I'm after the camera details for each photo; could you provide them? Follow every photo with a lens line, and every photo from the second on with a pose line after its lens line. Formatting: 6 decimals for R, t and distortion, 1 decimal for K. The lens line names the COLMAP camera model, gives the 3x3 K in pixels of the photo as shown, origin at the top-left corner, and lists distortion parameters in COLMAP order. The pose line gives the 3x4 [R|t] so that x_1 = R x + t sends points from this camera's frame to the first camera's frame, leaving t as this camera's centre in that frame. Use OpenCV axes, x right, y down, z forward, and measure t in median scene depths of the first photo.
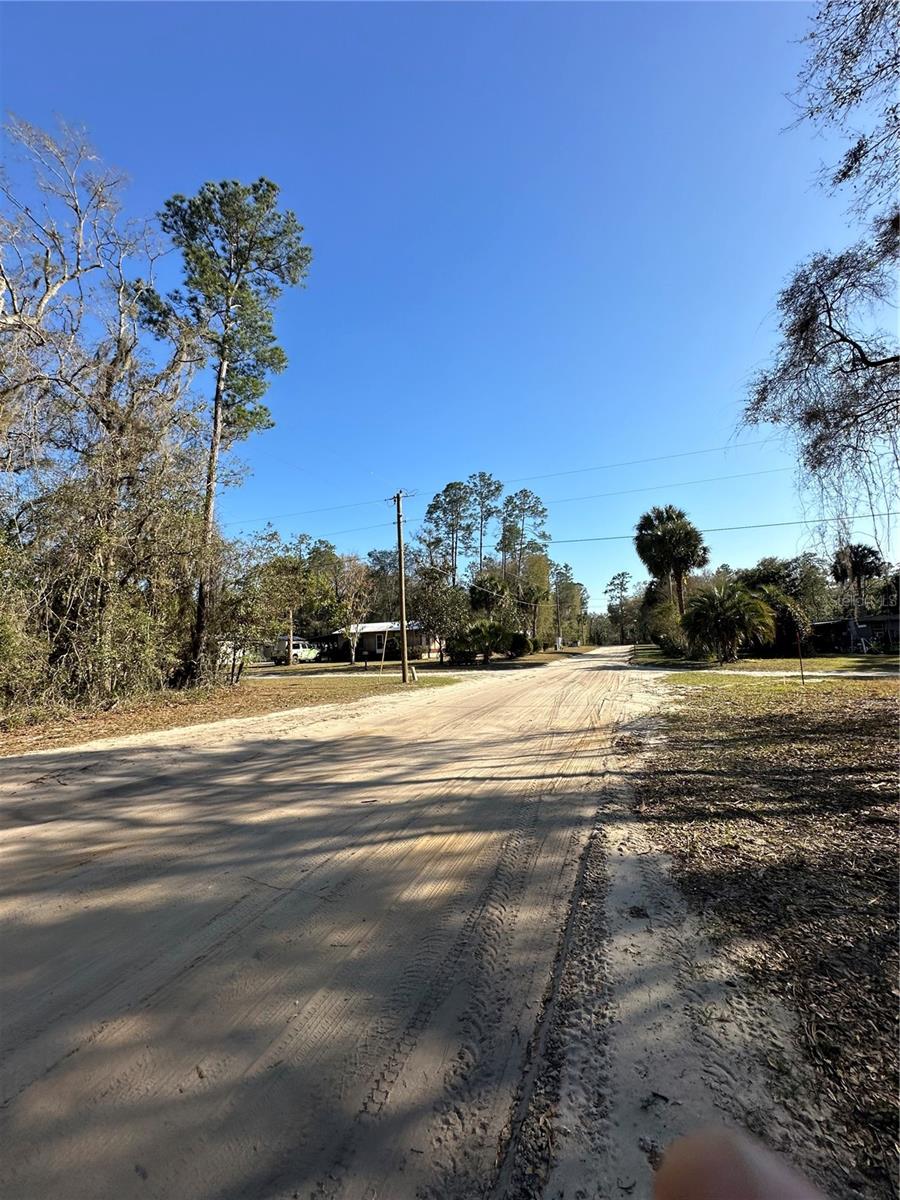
lens RADIAL K [[481.3, 0, 449.1], [0, 481.3, 599.8], [0, 0, 1]] dist [-0.001561, -0.000061]
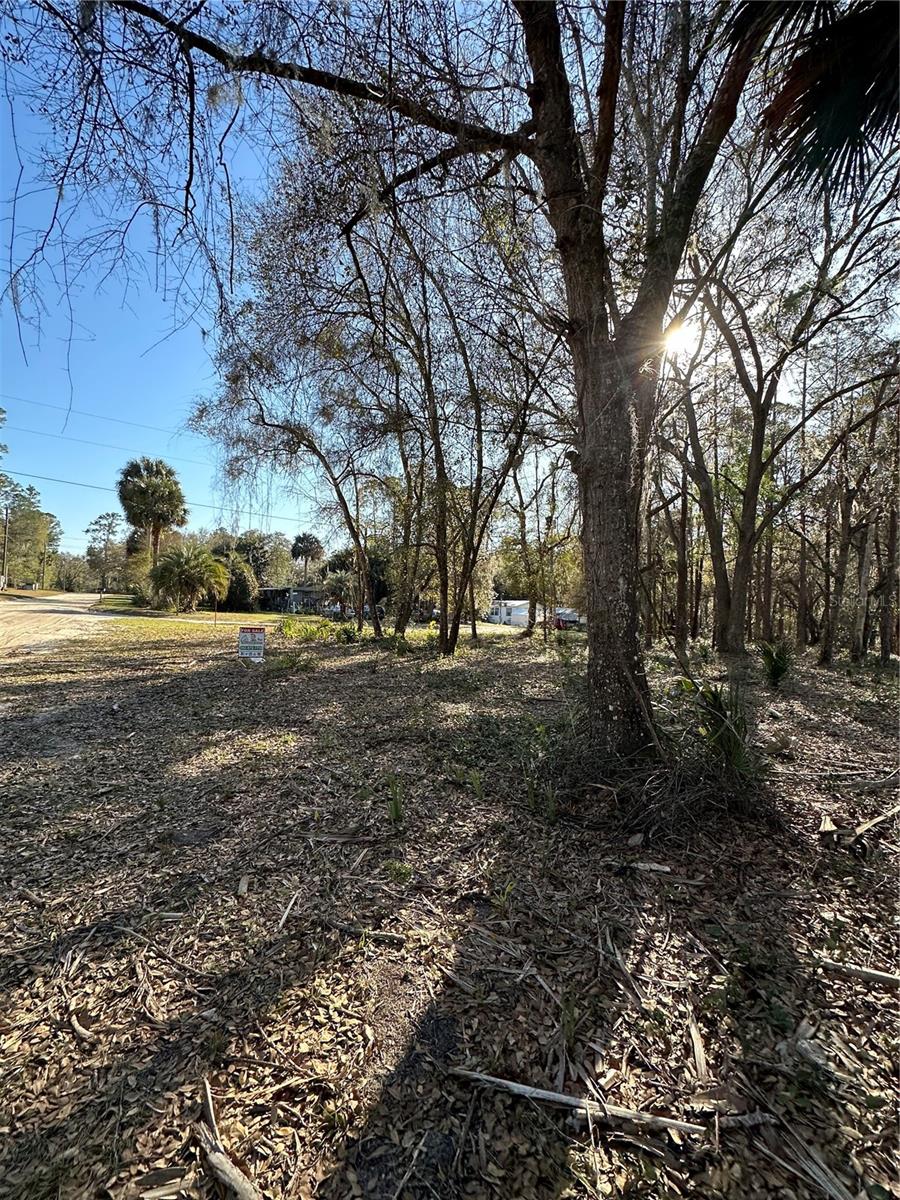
lens RADIAL K [[481.3, 0, 449.7], [0, 481.3, 597.4], [0, 0, 1]] dist [-0.001561, -0.000061]
pose [[0.565321, 0.081891, 0.820796, -0.009178], [-0.150900, 0.988535, 0.005306, -0.006734], [-0.810951, -0.126858, 0.571196, -0.125402]]
